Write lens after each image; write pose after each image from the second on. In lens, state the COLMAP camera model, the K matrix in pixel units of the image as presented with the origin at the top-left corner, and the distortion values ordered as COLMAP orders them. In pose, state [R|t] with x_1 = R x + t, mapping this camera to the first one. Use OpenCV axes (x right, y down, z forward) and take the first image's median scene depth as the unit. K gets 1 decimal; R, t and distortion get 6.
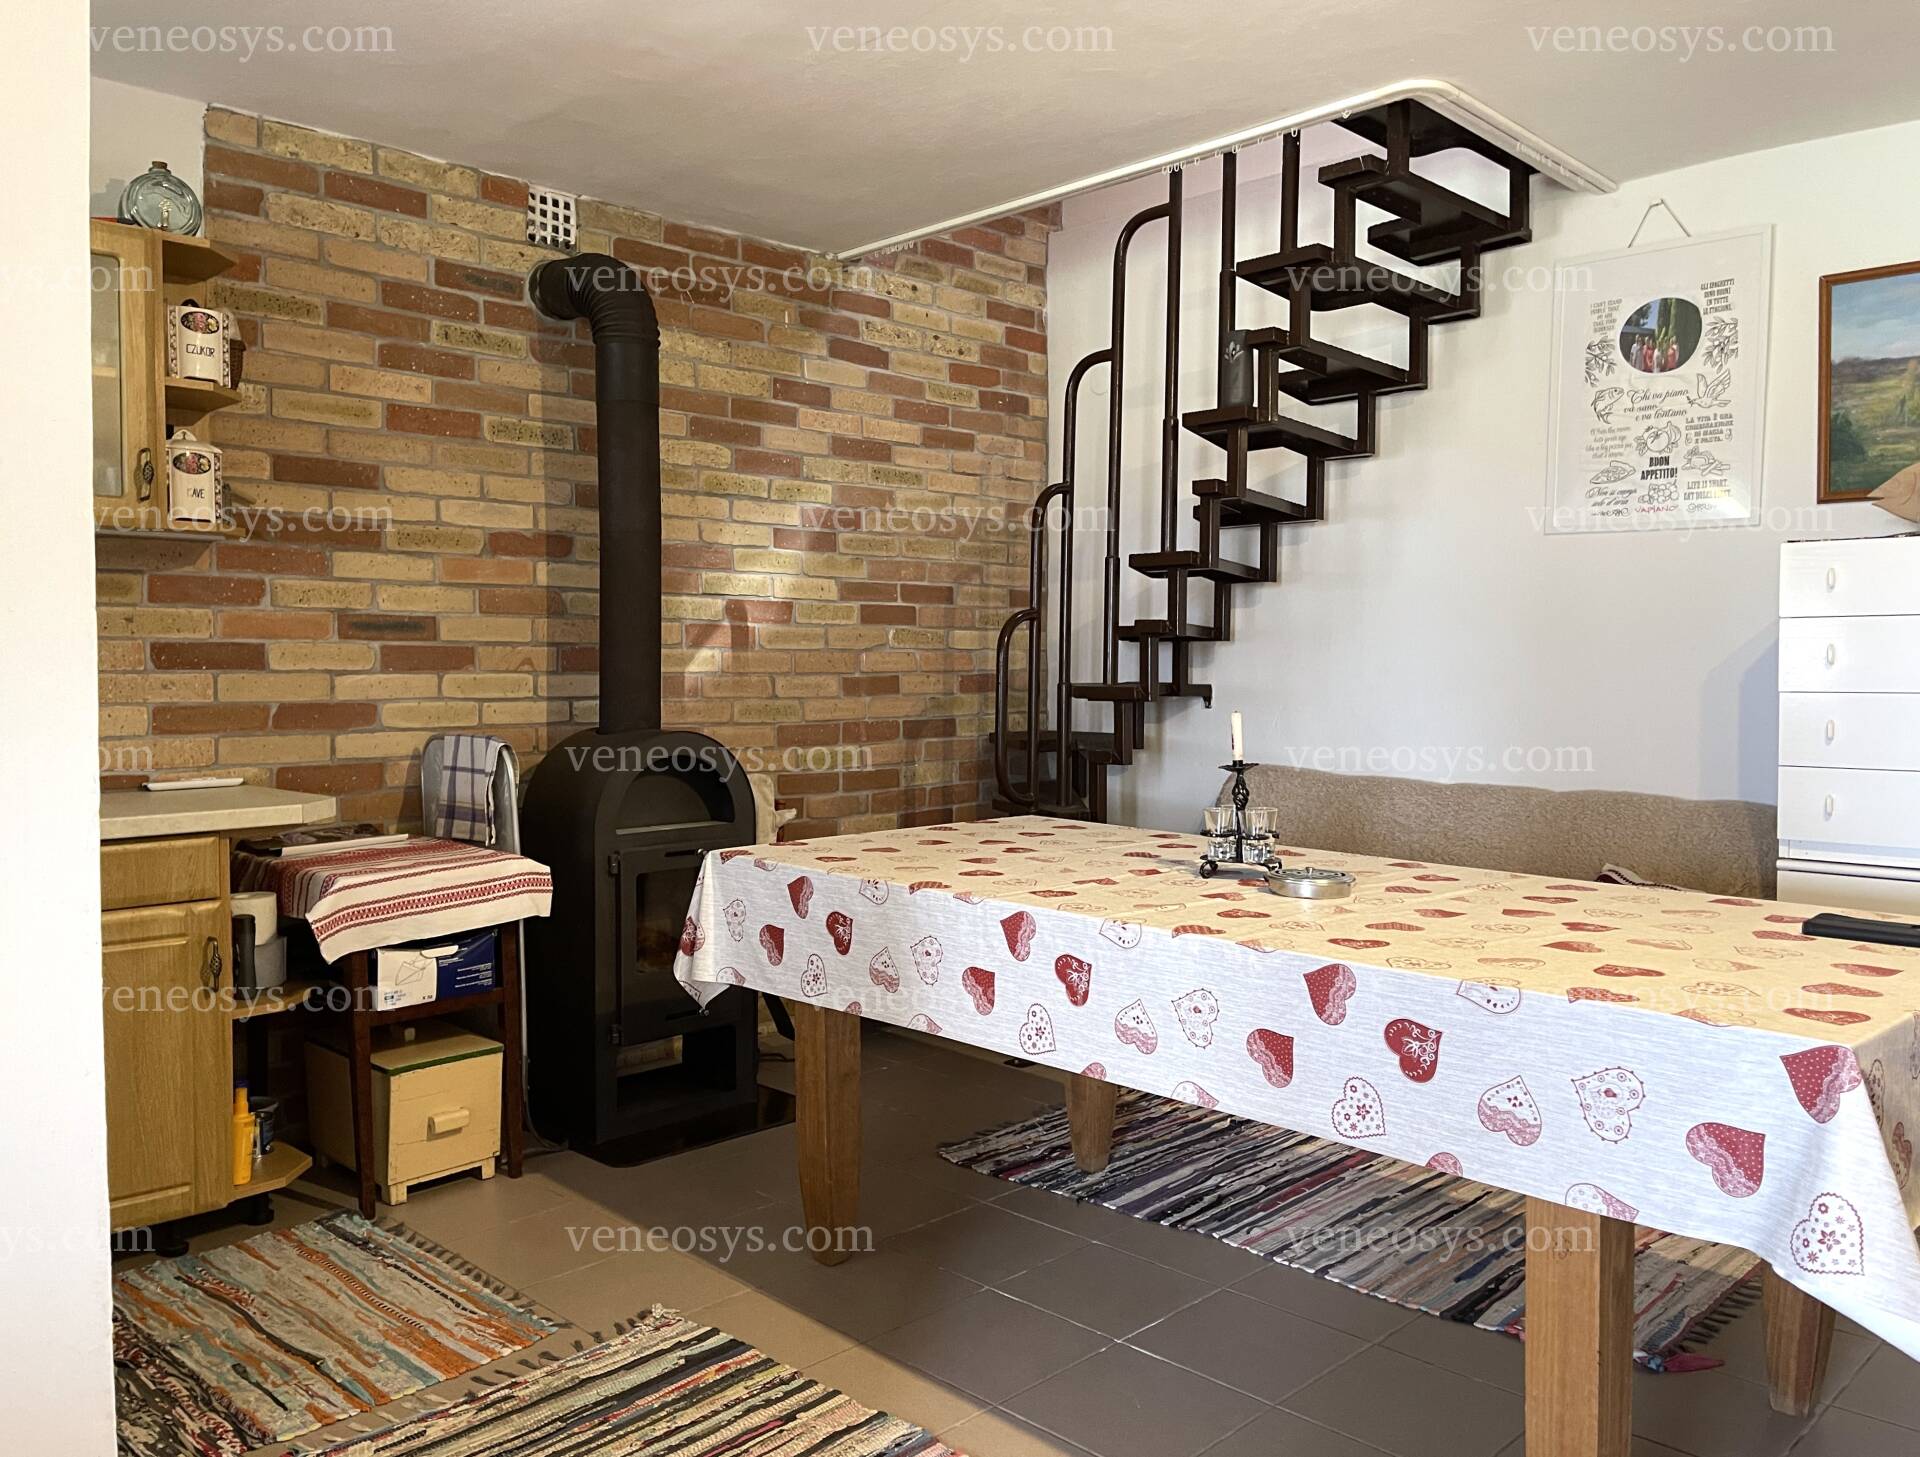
lens RADIAL K [[1459.1, 0, 952.7], [0, 1459.1, 731.3], [0, 0, 1]] dist [0.000623, -0.031831]
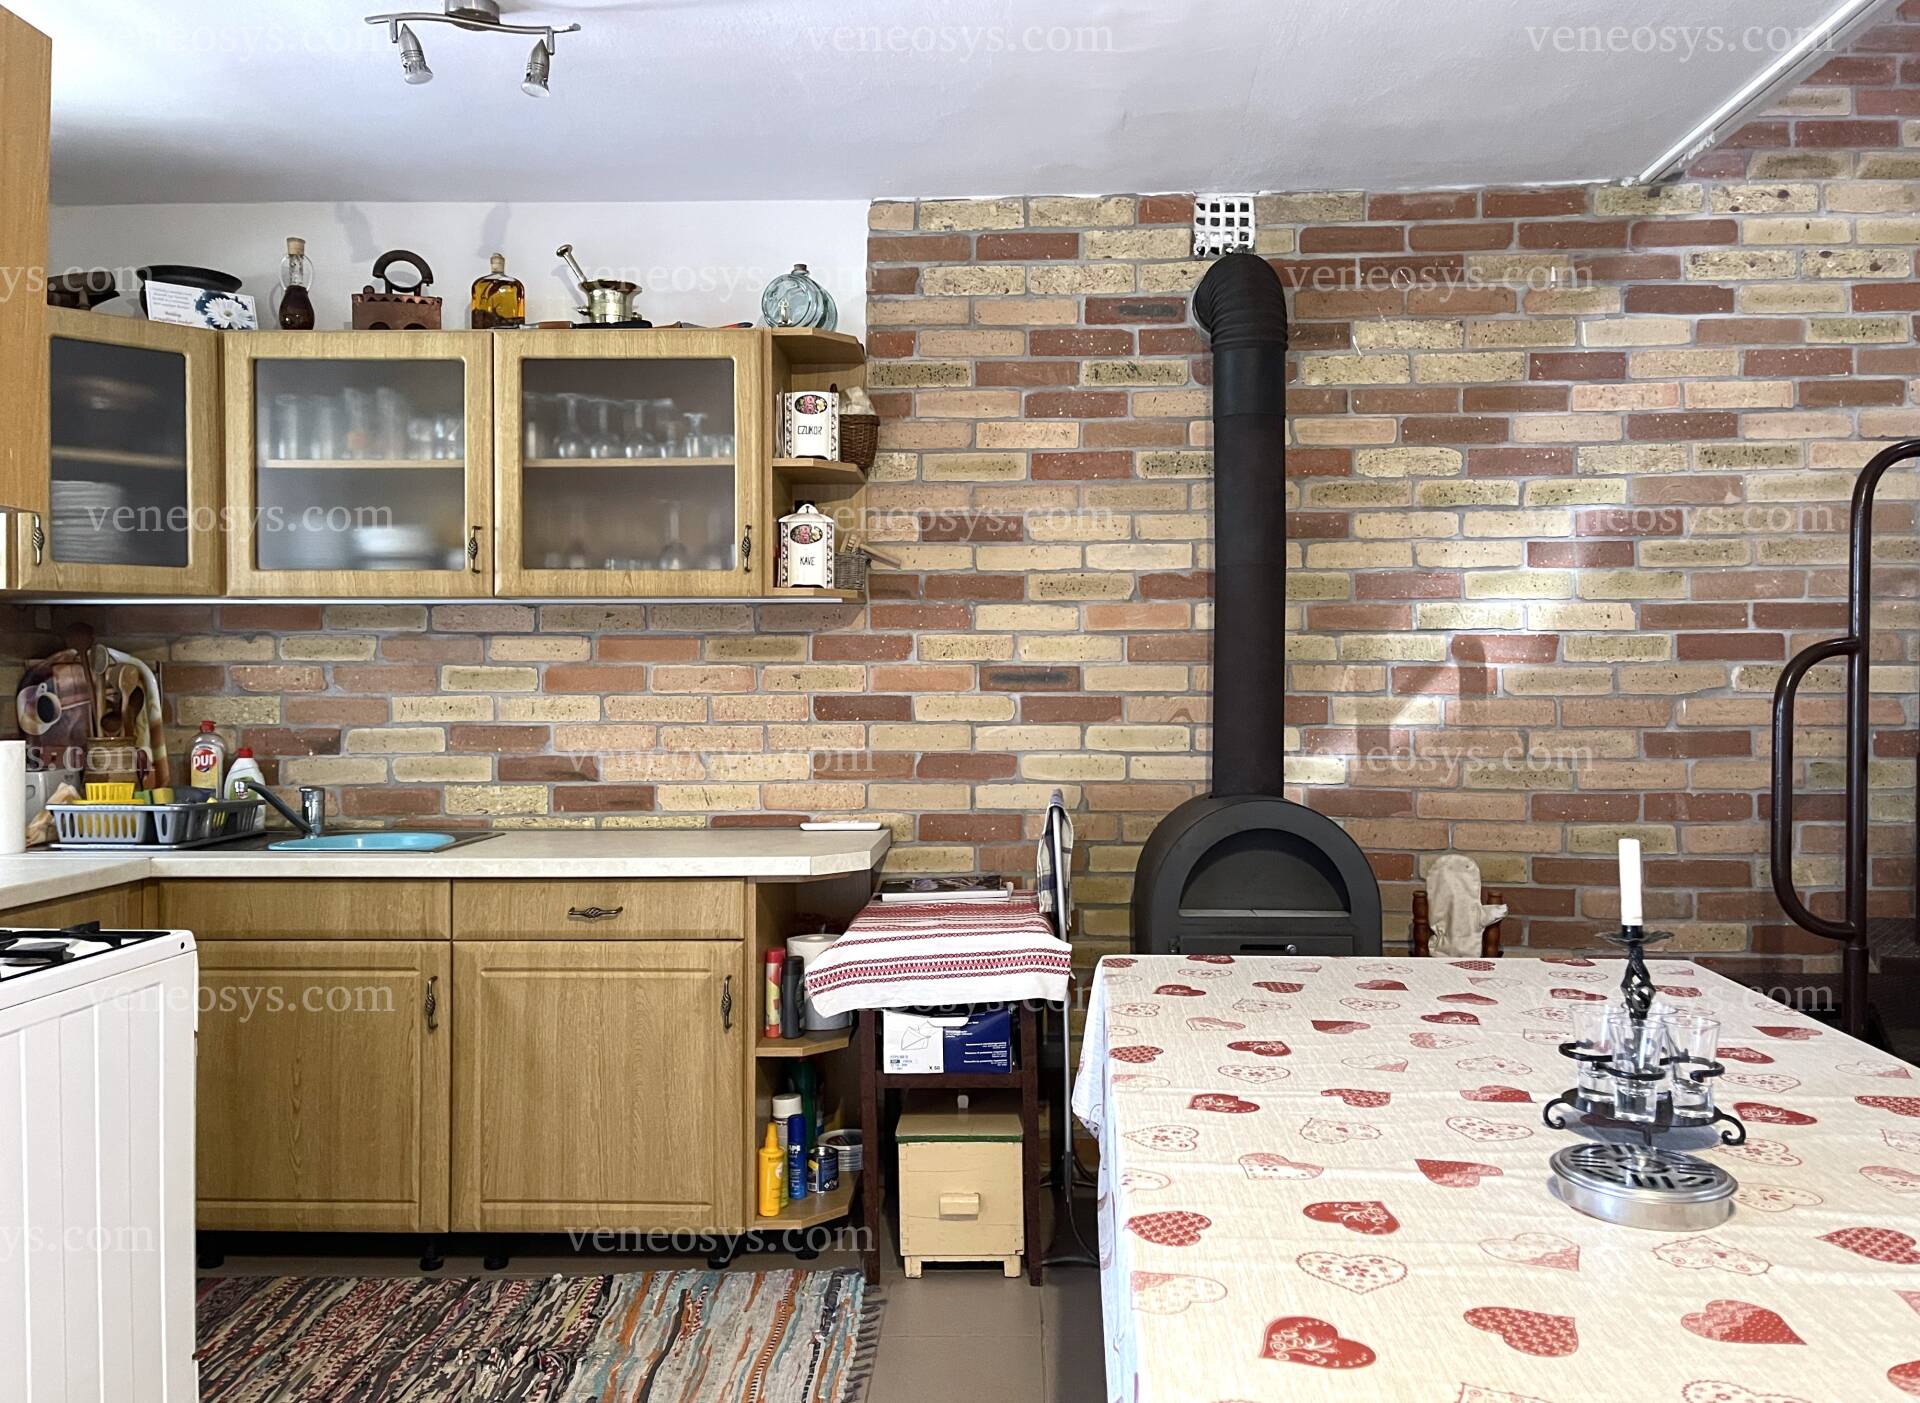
lens RADIAL K [[1427.6, 0, 951.1], [0, 1427.6, 693.4], [0, 0, 1]] dist [0.031740, -0.044400]
pose [[0.677851, -0.000235, -0.735200, 0.286535], [-0.031161, 0.999092, -0.029049, -0.031150], [0.734539, 0.042600, 0.677228, 0.302855]]
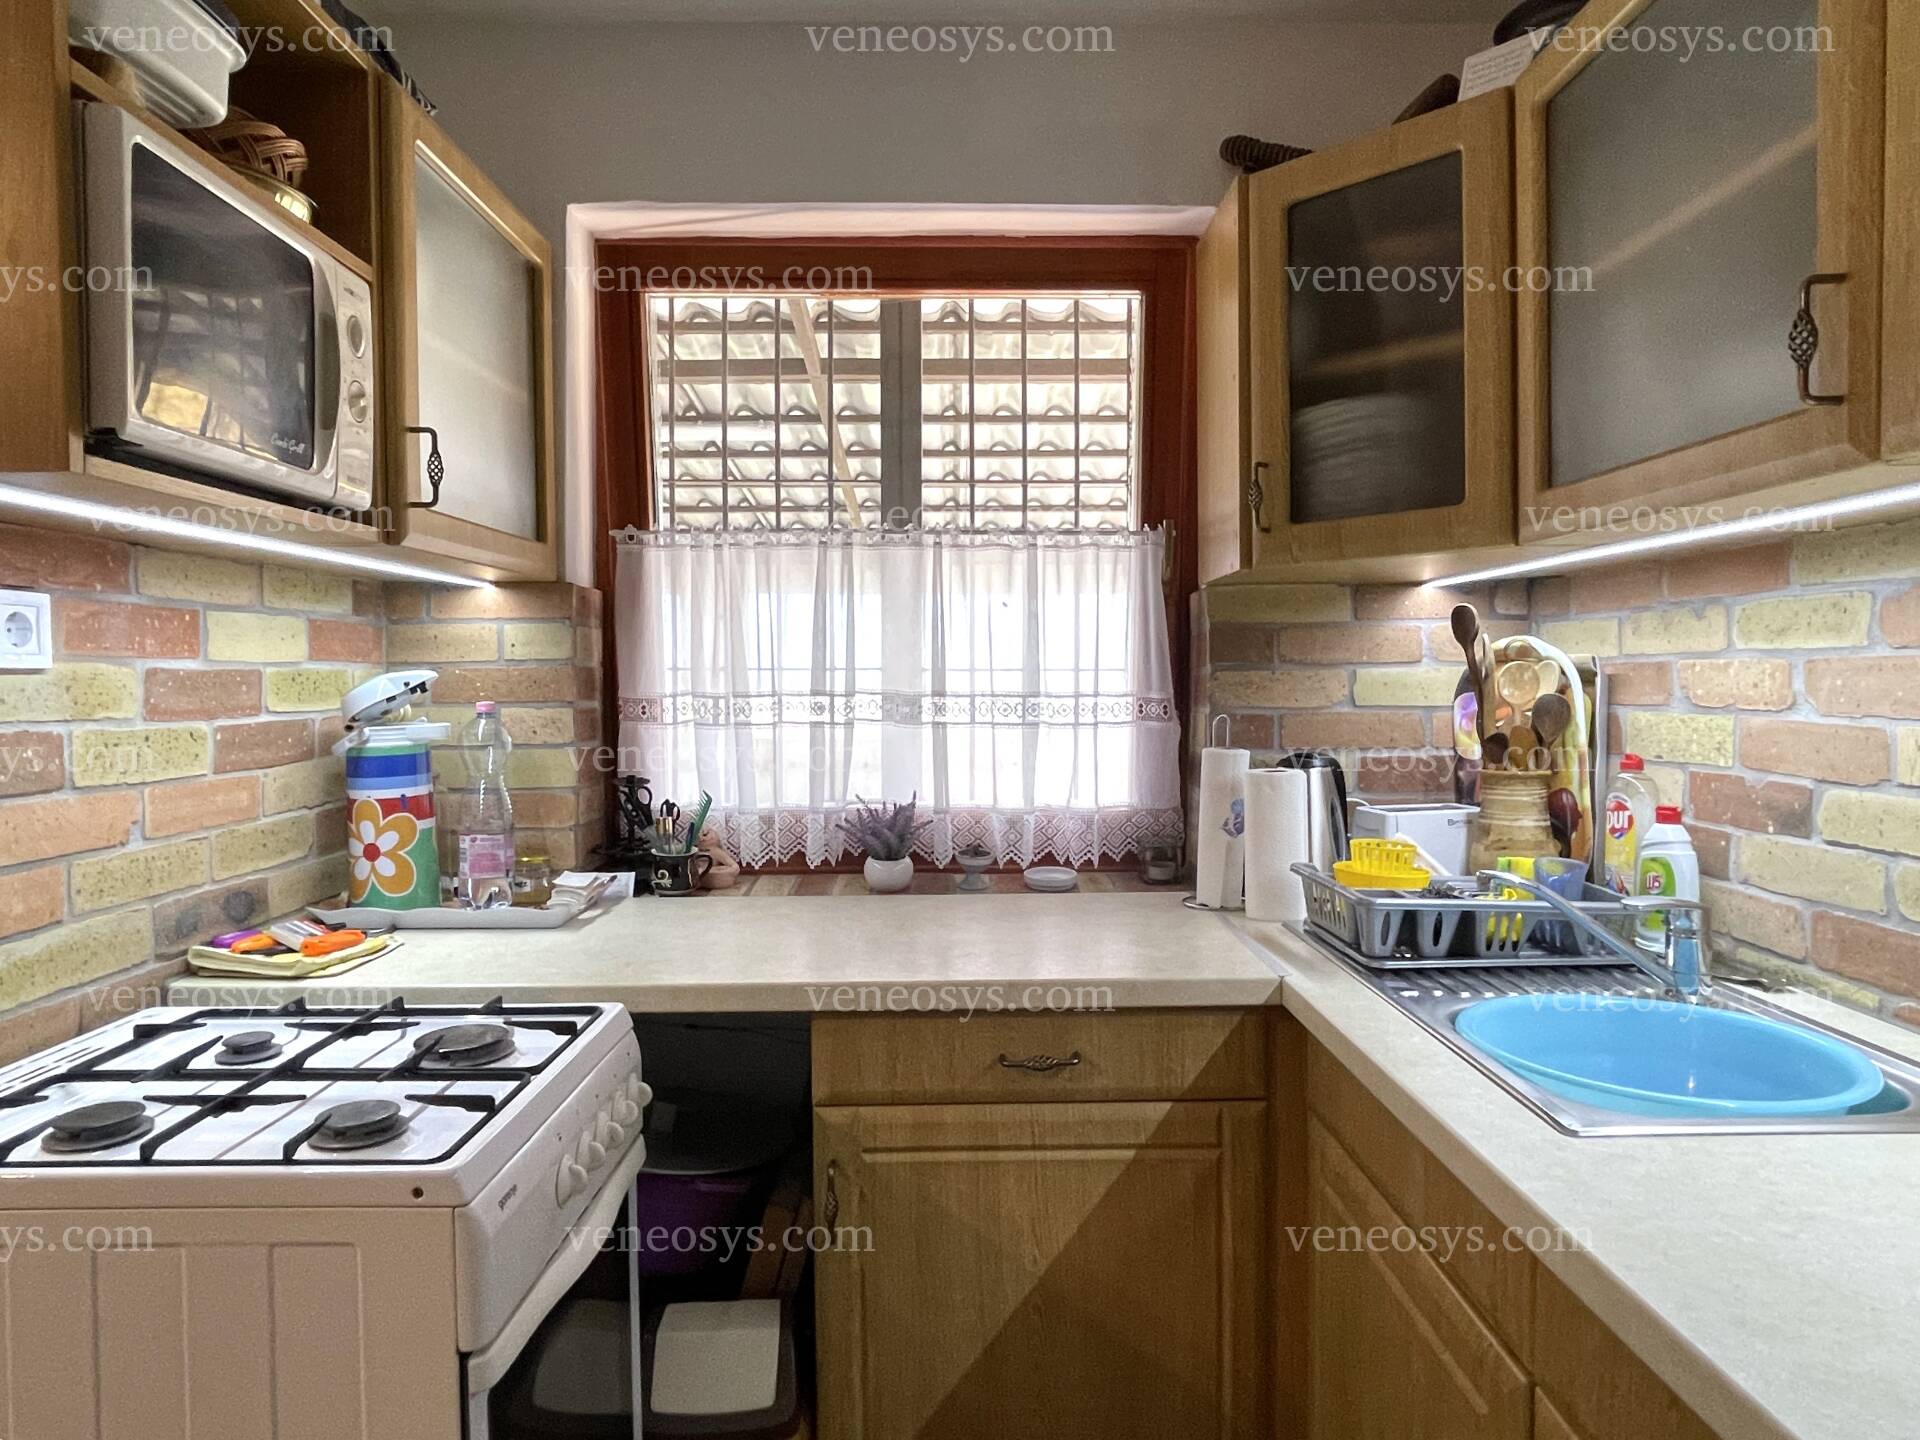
lens RADIAL K [[1185.9, 0, 962.3], [0, 1185.9, 720.0], [0, 0, 1]] dist [0.001067, -0.008805]
pose [[-0.695702, 0.031497, -0.717639, -0.252895], [-0.022635, 0.997581, 0.065727, -0.065658], [0.717973, 0.061971, -0.693307, 0.744760]]
